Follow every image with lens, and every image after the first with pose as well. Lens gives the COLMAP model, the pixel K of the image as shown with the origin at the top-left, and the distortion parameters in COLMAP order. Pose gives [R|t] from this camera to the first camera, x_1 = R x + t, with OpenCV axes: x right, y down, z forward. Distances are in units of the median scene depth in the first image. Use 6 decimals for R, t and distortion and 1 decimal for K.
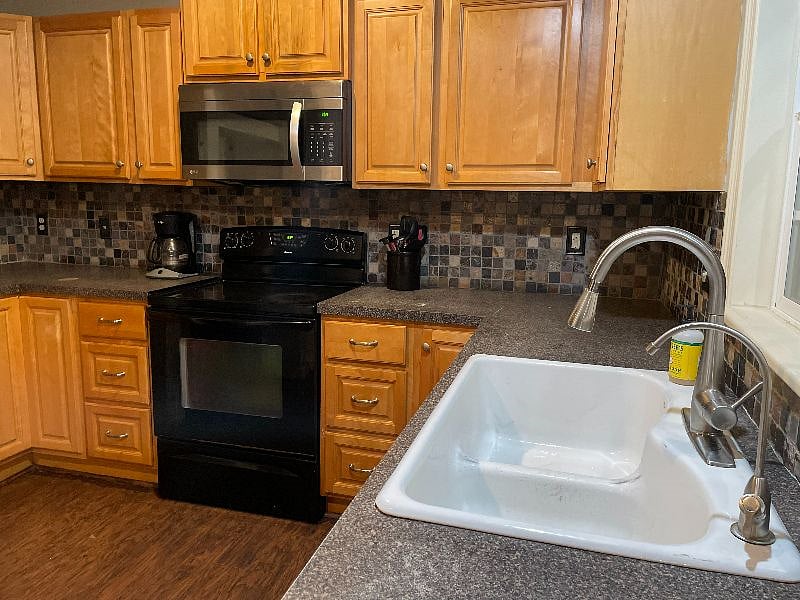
lens RADIAL K [[604.3, 0, 400.0], [0, 604.3, 300.0], [0, 0, 1]] dist [-0.000634, -0.003418]
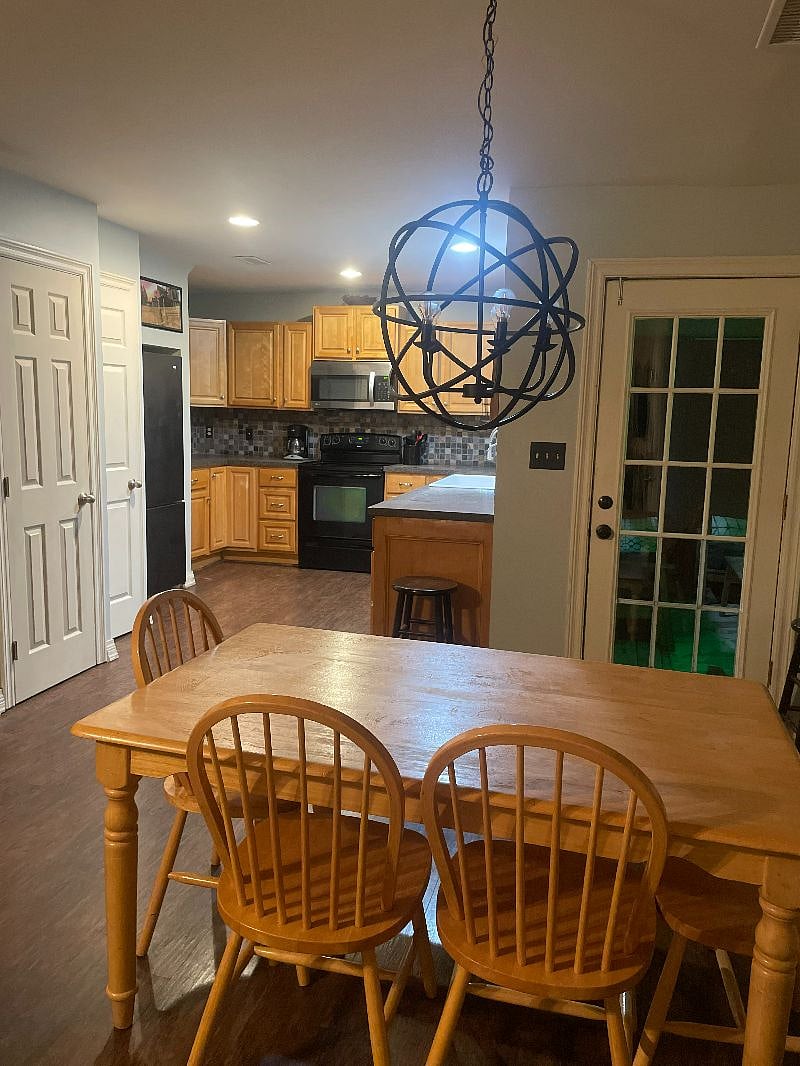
lens RADIAL K [[805.3, 0, 400.0], [0, 805.3, 533.0], [0, 0, 1]] dist [-0.000634, -0.003418]
pose [[0.999648, 0.003878, 0.026233, -0.127908], [-0.003153, 0.999613, -0.027643, 0.266847], [-0.026330, 0.027550, 0.999274, -1.544719]]
